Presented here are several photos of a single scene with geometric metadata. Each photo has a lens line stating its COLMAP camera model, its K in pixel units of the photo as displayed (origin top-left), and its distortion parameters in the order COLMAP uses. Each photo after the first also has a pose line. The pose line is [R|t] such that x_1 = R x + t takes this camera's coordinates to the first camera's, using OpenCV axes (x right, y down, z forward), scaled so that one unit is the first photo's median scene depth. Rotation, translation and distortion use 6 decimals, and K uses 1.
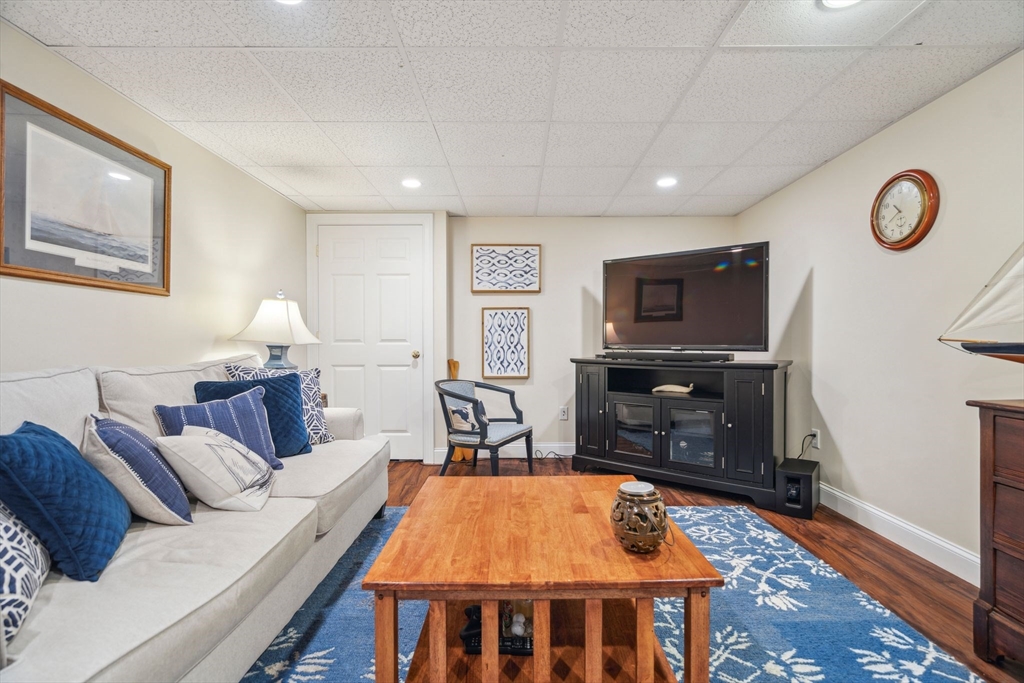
lens RADIAL K [[471.4, 0, 515.4], [0, 471.4, 352.2], [0, 0, 1]] dist [-0.001243, 0.000999]
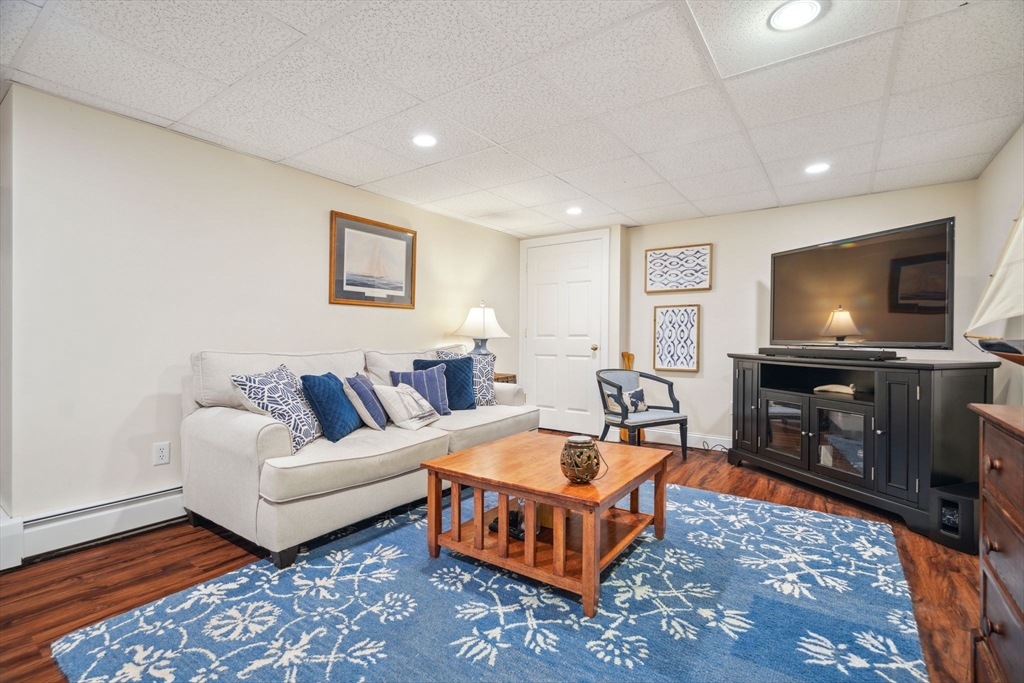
lens RADIAL K [[467.0, 0, 509.1], [0, 467.0, 342.2], [0, 0, 1]] dist [0.001501, 0.000534]
pose [[0.814385, 0.010281, -0.580234, 0.359587], [-0.016232, 0.999855, -0.005067, 0.001692], [0.580098, 0.013545, 0.814434, -0.112980]]
